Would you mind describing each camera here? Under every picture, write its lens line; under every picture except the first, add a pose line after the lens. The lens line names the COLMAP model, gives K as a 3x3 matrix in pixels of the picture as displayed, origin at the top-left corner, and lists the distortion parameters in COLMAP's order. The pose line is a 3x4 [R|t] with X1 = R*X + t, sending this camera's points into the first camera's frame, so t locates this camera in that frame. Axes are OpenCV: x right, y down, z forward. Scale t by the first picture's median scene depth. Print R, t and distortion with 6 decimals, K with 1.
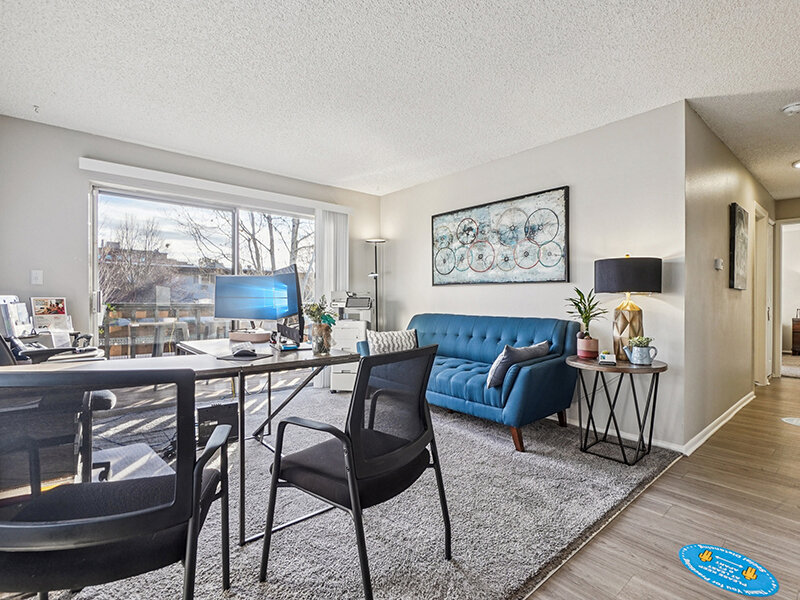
lens RADIAL K [[397.8, 0, 401.0], [0, 397.8, 300.3], [0, 0, 1]] dist [0.002849, 0.000062]
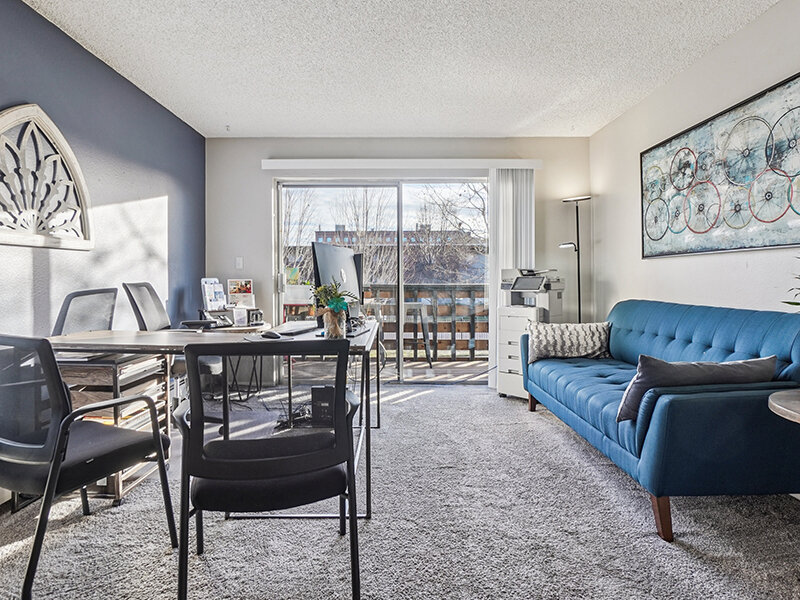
lens RADIAL K [[476.7, 0, 394.0], [0, 476.7, 277.0], [0, 0, 1]] dist [-0.004469, 0.005186]
pose [[0.763379, -0.008411, -0.645896, 0.309820], [0.004214, 0.999959, -0.008041, -0.000483], [0.645937, 0.003417, 0.763383, 0.143126]]
